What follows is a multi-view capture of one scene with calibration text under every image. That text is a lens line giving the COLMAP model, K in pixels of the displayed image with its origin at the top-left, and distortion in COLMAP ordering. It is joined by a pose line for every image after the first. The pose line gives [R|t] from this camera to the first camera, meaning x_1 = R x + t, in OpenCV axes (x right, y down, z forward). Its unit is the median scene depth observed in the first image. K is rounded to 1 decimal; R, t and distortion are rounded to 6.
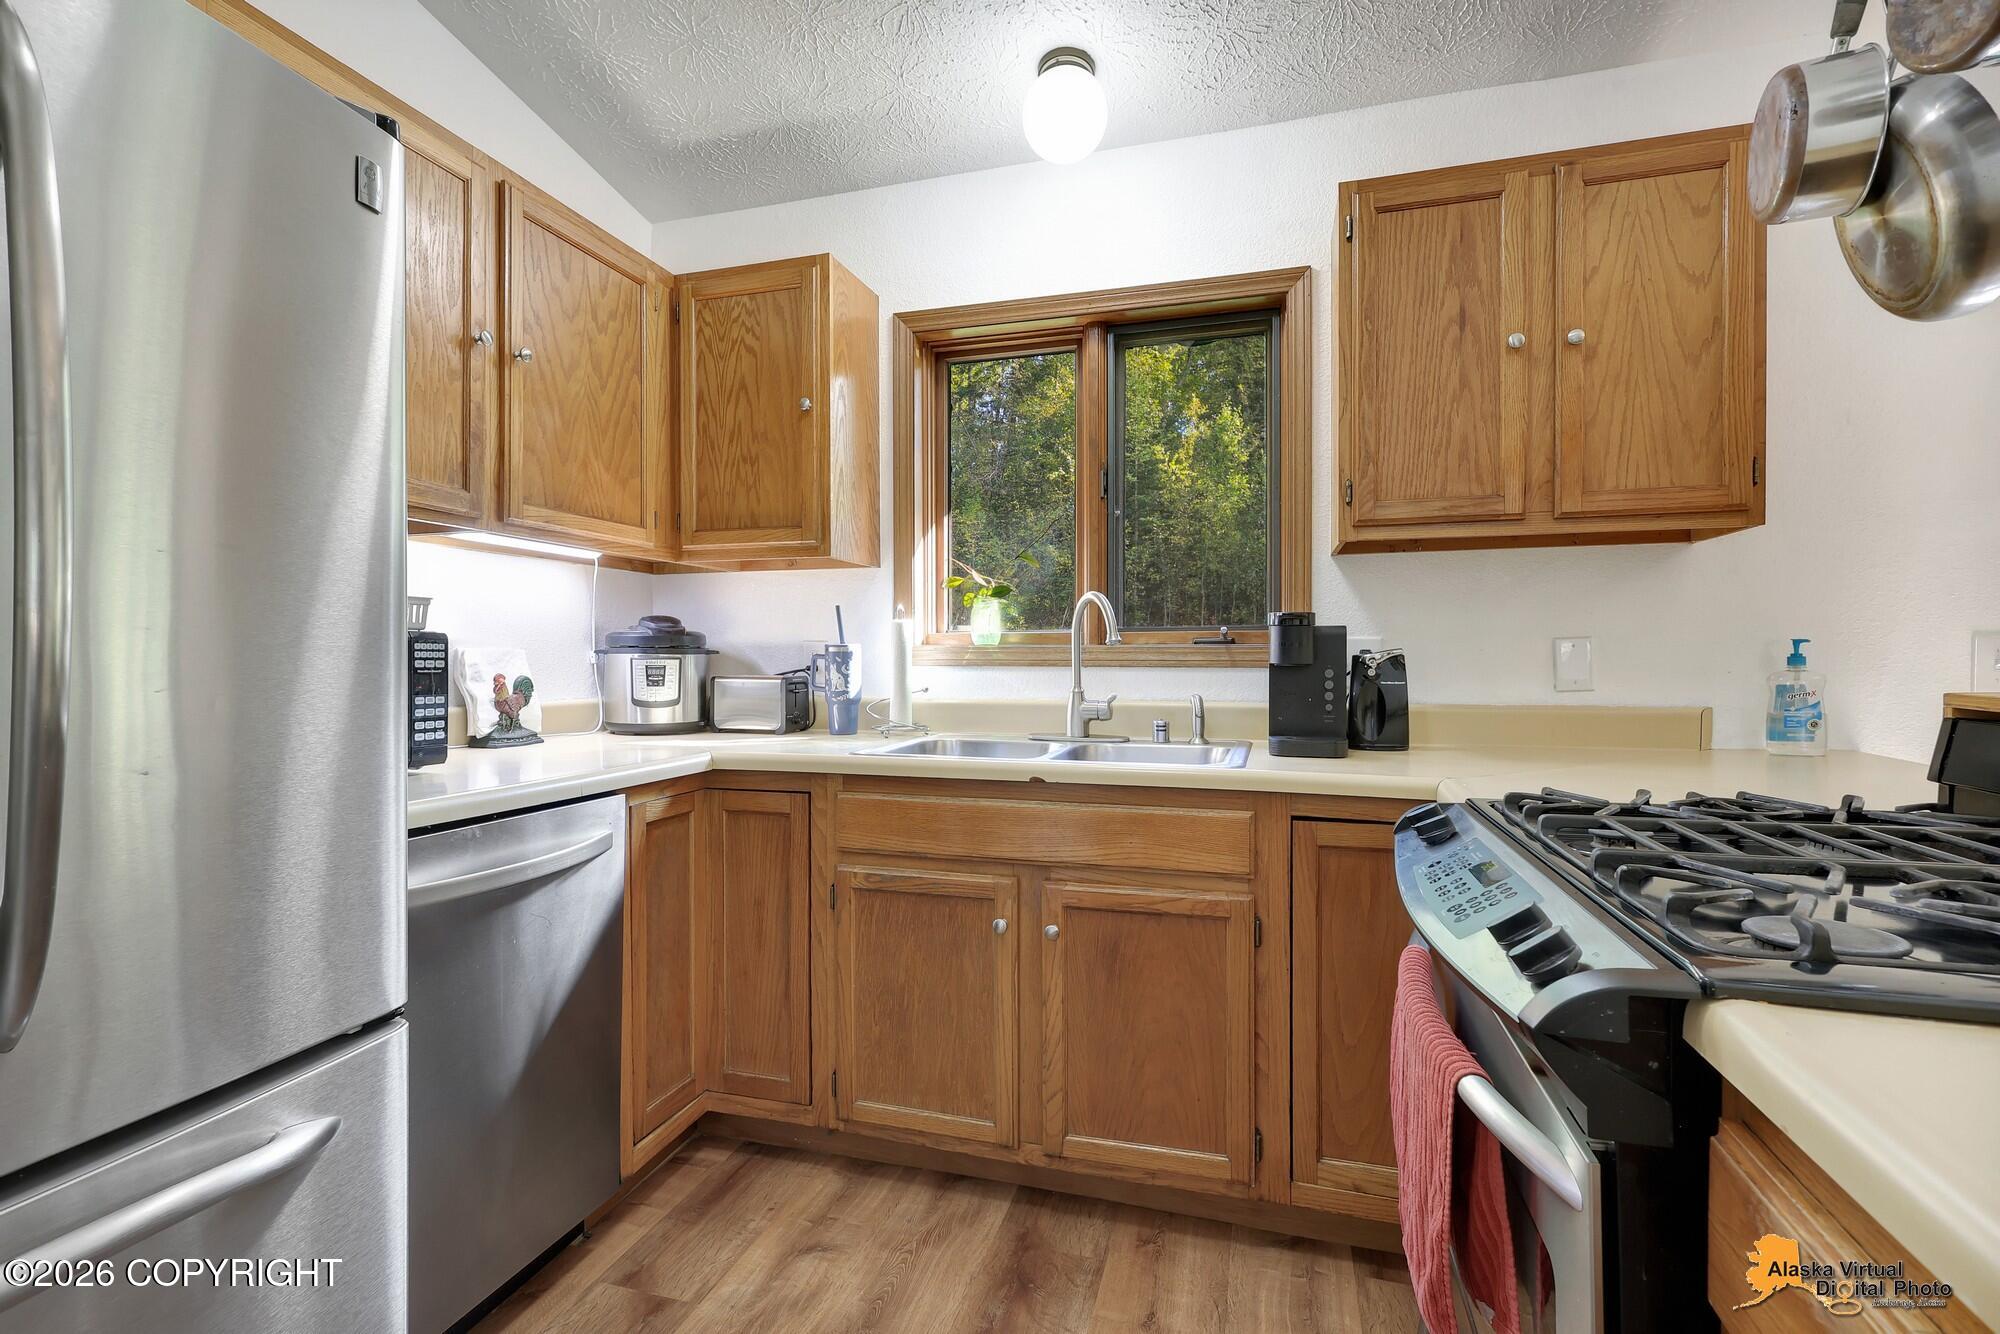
lens RADIAL K [[934.7, 0, 1003.1], [0, 934.7, 660.6], [0, 0, 1]] dist [0.001993, -0.000034]
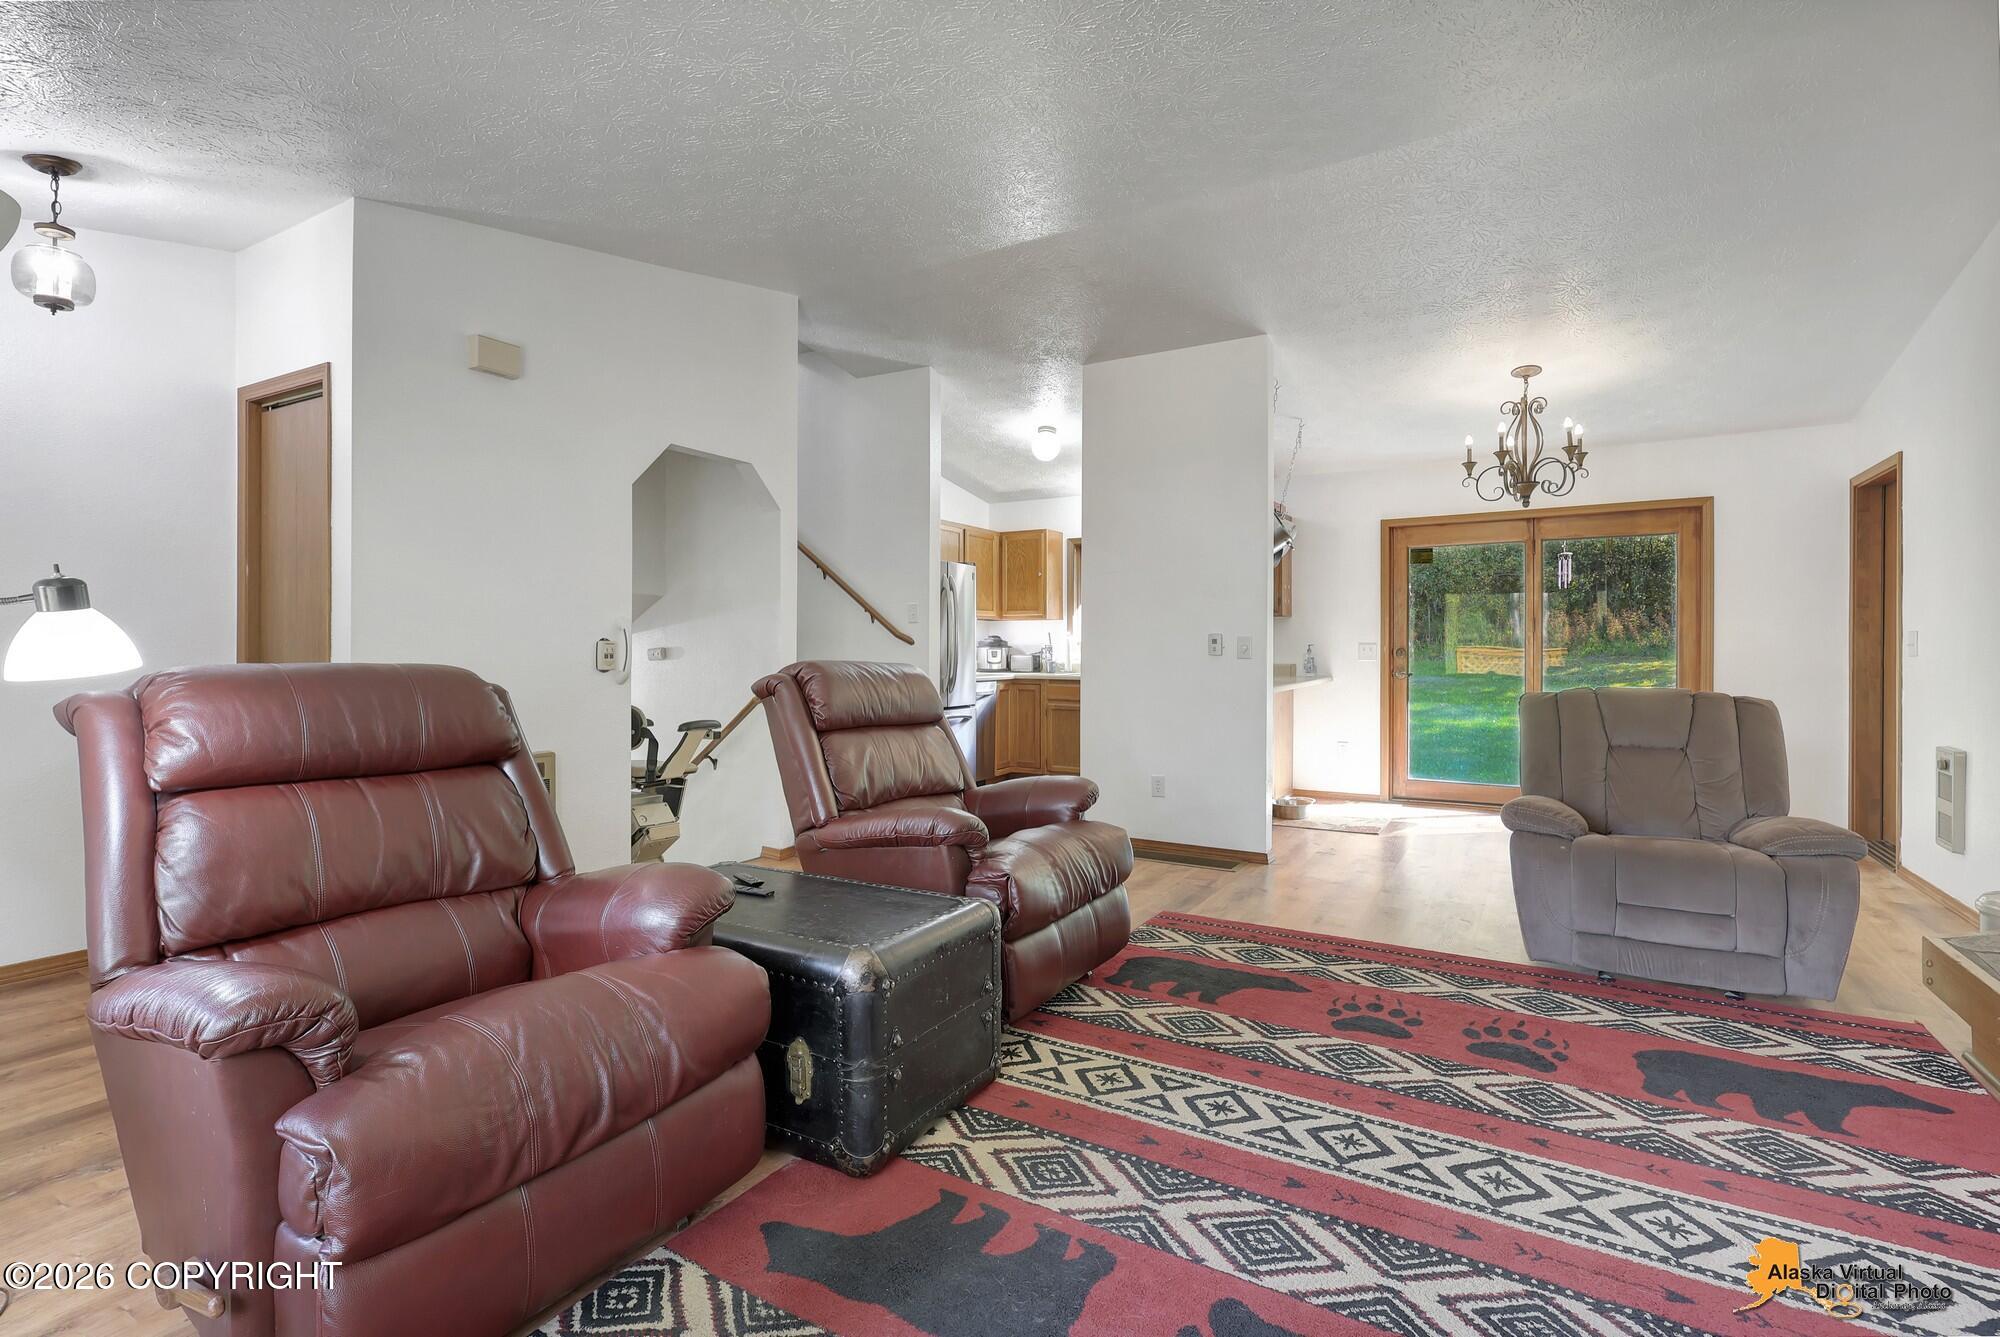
lens RADIAL K [[934.7, 0, 1001.1], [0, 934.7, 659.8], [0, 0, 1]] dist [0.001993, -0.000034]
pose [[0.971679, 0.008924, -0.236136, 0.511553], [-0.008240, 0.999959, 0.003882, 0.027414], [0.236161, -0.001826, 0.971712, -2.617159]]
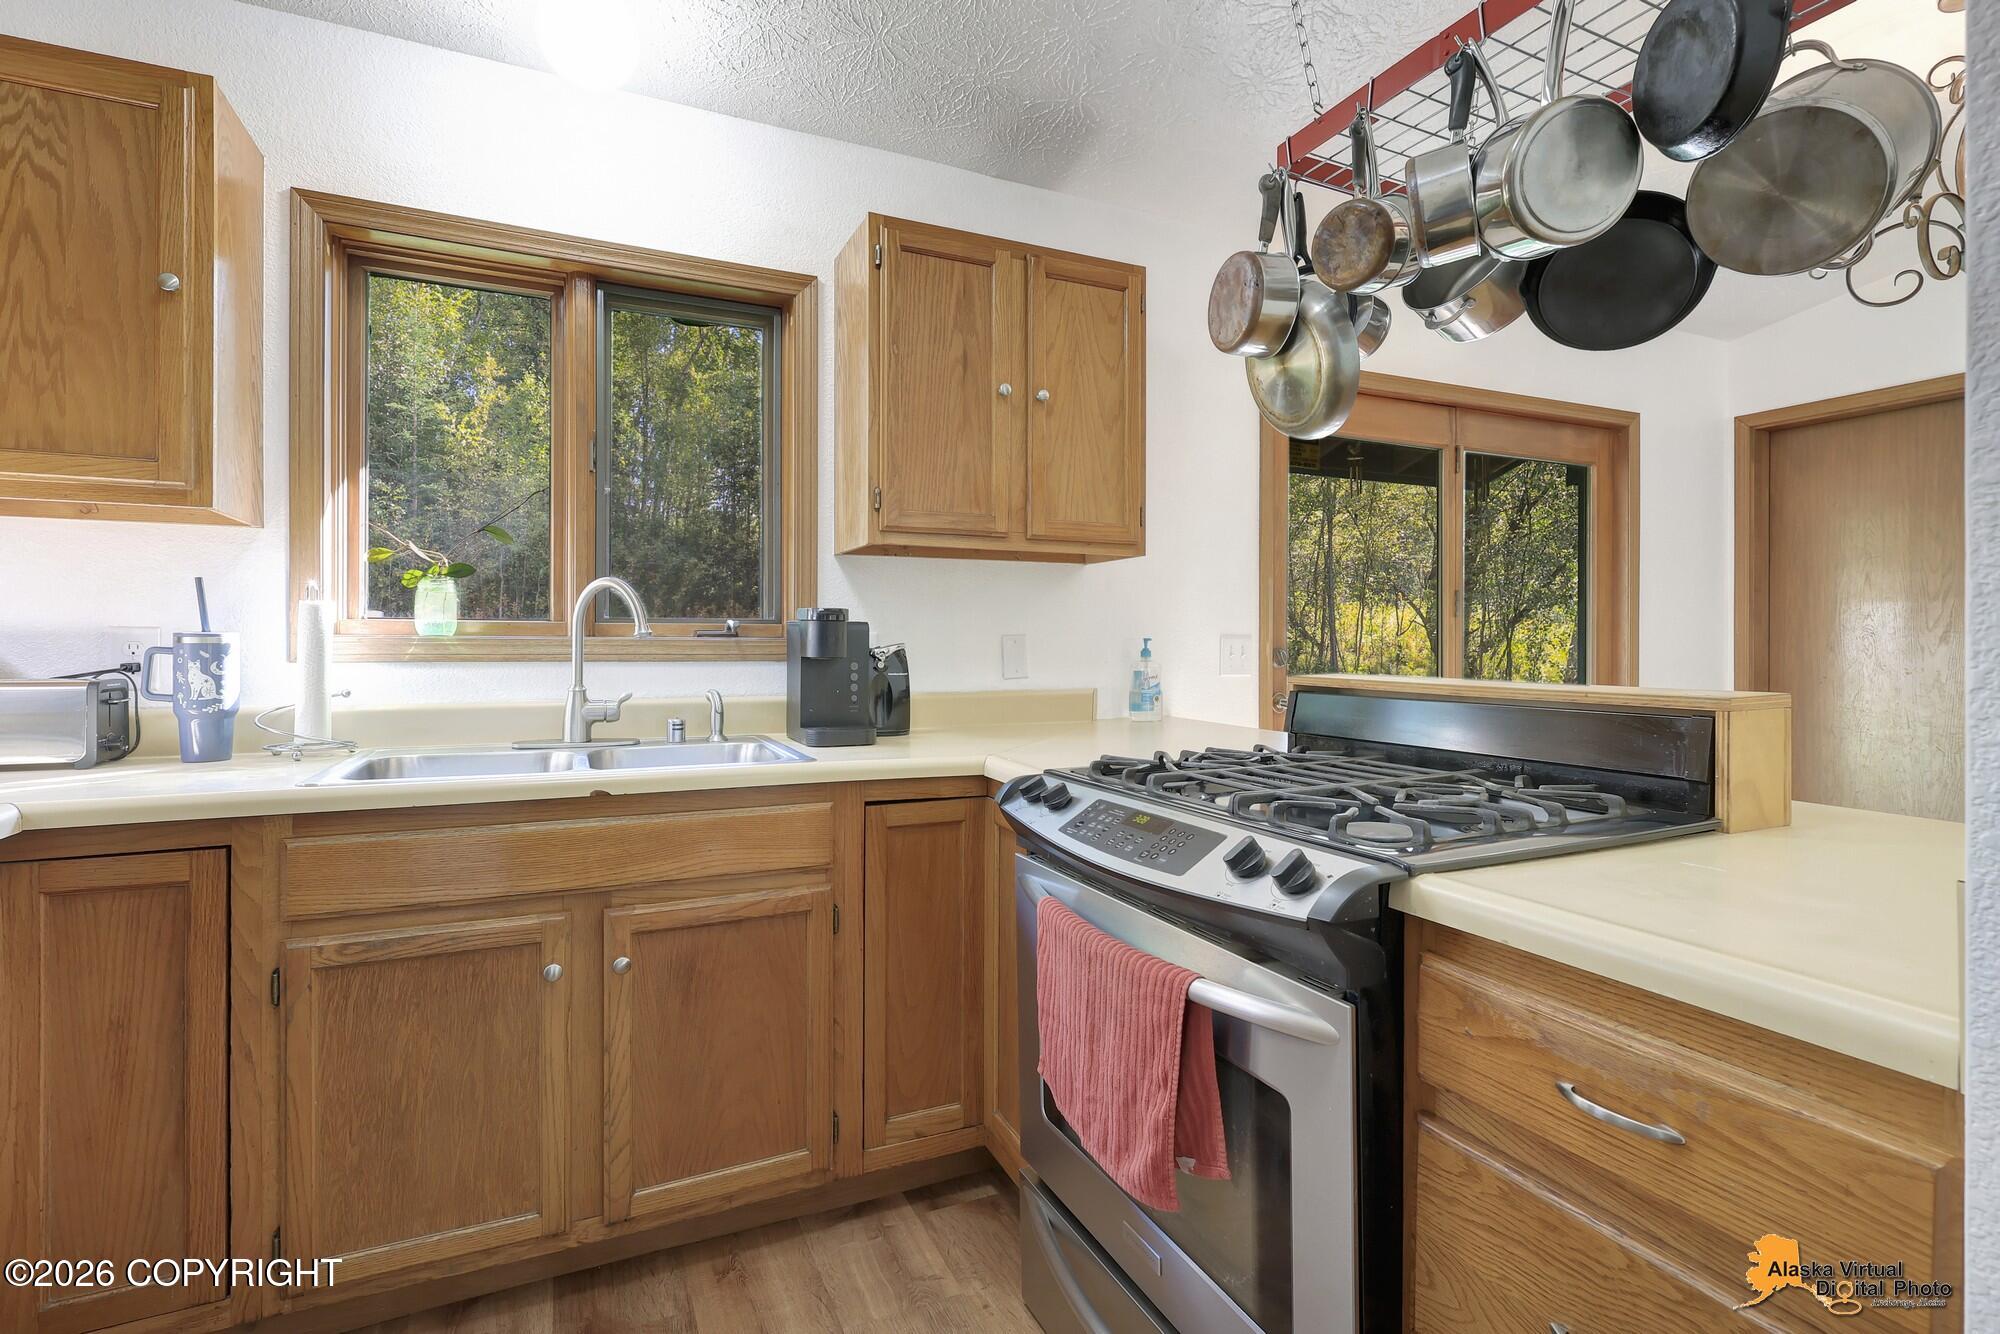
lens RADIAL K [[934.7, 0, 1012.2], [0, 934.7, 645.0], [0, 0, 1]] dist [0.001993, -0.000034]
pose [[0.746283, 0.003612, 0.665619, -0.230853], [0.001940, 0.999969, -0.007601, -0.002501], [-0.665626, 0.006964, 0.746253, 0.087827]]
